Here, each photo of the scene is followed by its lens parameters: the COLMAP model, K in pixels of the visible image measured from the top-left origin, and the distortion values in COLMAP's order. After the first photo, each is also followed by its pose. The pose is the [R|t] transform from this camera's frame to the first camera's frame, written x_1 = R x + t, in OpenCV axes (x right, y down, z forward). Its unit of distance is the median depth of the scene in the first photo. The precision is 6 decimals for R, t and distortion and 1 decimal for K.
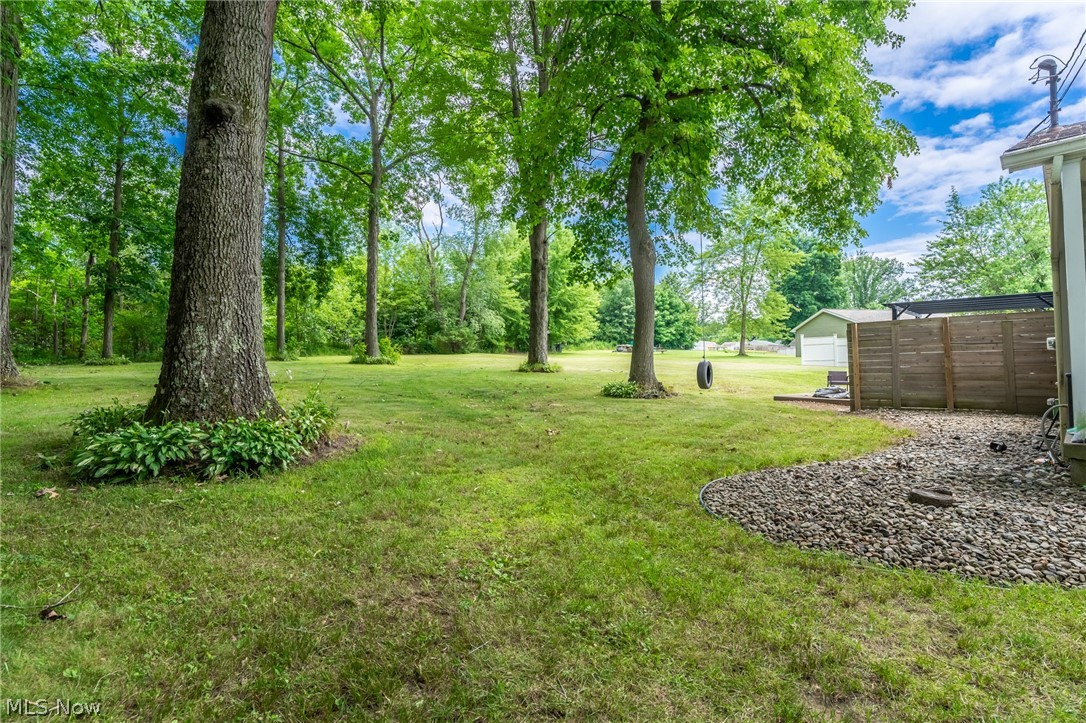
lens RADIAL K [[552.6, 0, 550.7], [0, 552.6, 358.6], [0, 0, 1]] dist [-0.001605, 0.000991]
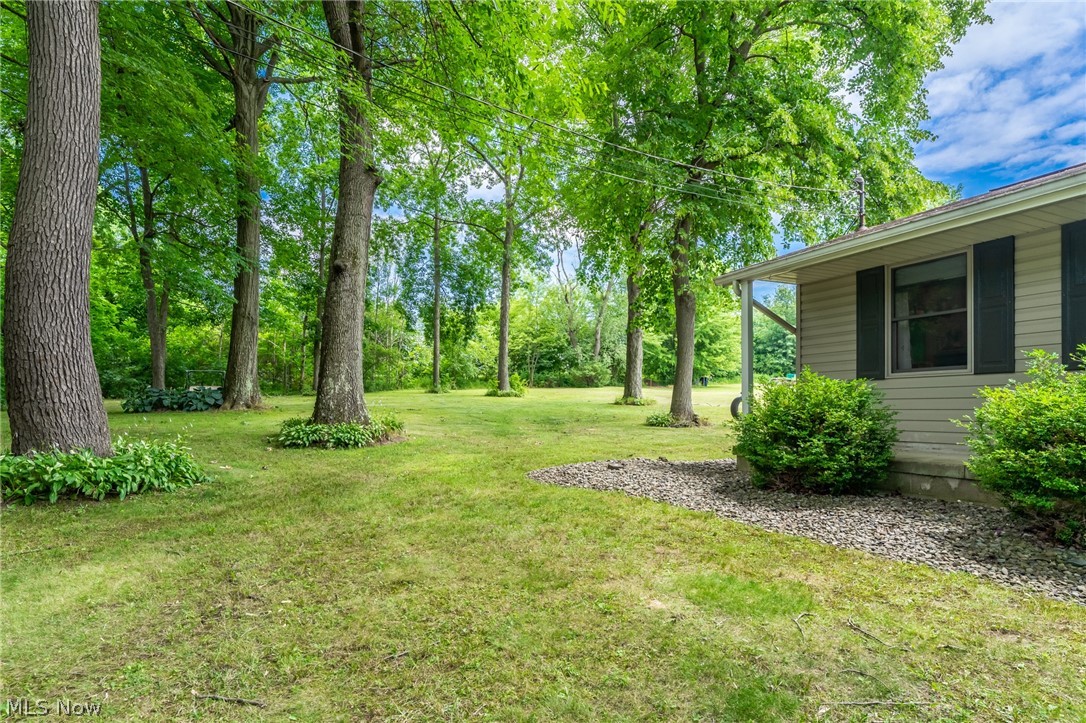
lens RADIAL K [[563.6, 0, 527.1], [0, 563.6, 409.5], [0, 0, 1]] dist [-0.002347, -0.000777]
pose [[0.945385, 0.015349, -0.325594, 0.098873], [-0.004741, 0.999433, 0.033349, -0.002253], [0.325921, -0.029984, 0.944921, -0.098810]]
